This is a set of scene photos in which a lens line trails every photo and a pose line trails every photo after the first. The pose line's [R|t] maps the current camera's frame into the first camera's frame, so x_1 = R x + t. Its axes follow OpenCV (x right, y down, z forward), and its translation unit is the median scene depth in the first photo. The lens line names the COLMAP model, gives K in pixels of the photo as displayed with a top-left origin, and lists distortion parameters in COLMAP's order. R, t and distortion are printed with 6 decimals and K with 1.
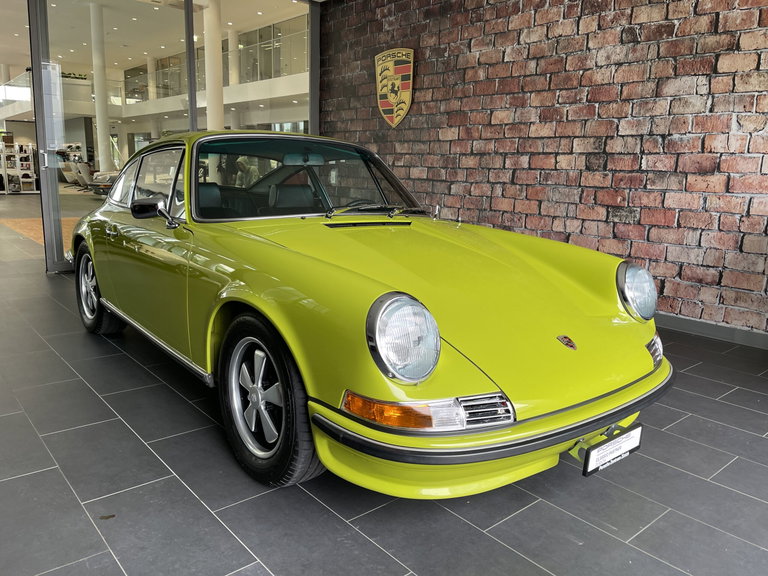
lens RADIAL K [[585.7, 0, 389.4], [0, 585.7, 290.0], [0, 0, 1]] dist [0.092778, -0.119042]
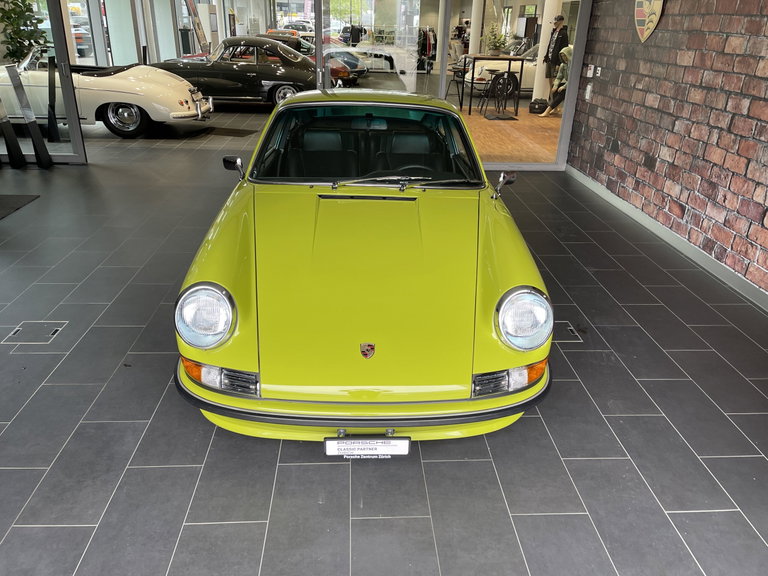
lens RADIAL K [[585.7, 0, 388.4], [0, 585.7, 286.1], [0, 0, 1]] dist [0.092778, -0.119042]
pose [[0.792796, 0.242359, -0.559229, 0.377535], [-0.124076, 0.962503, 0.241233, -0.125747], [0.596725, -0.121861, 0.793139, 0.050300]]
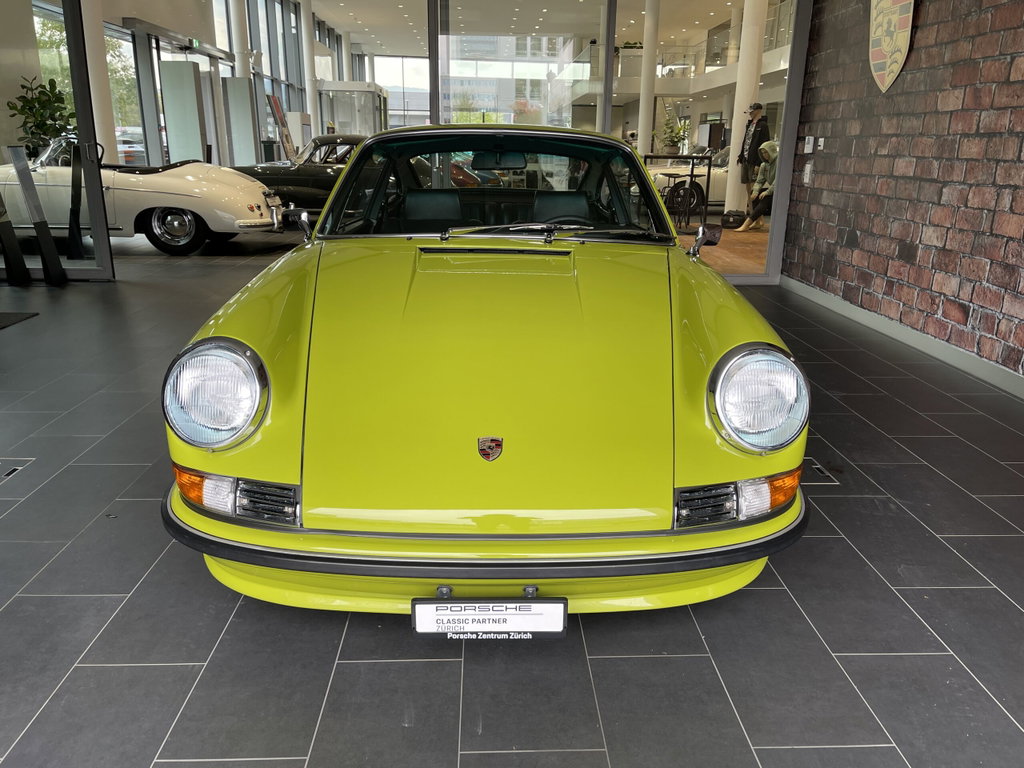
lens RADIAL K [[780.9, 0, 517.5], [0, 780.9, 378.7], [0, 0, 1]] dist [0.092778, -0.119042]
pose [[0.781657, 0.156933, -0.603642, 0.338952], [-0.112244, 0.987421, 0.111361, -0.036666], [0.613525, -0.019291, 0.789439, 0.126541]]
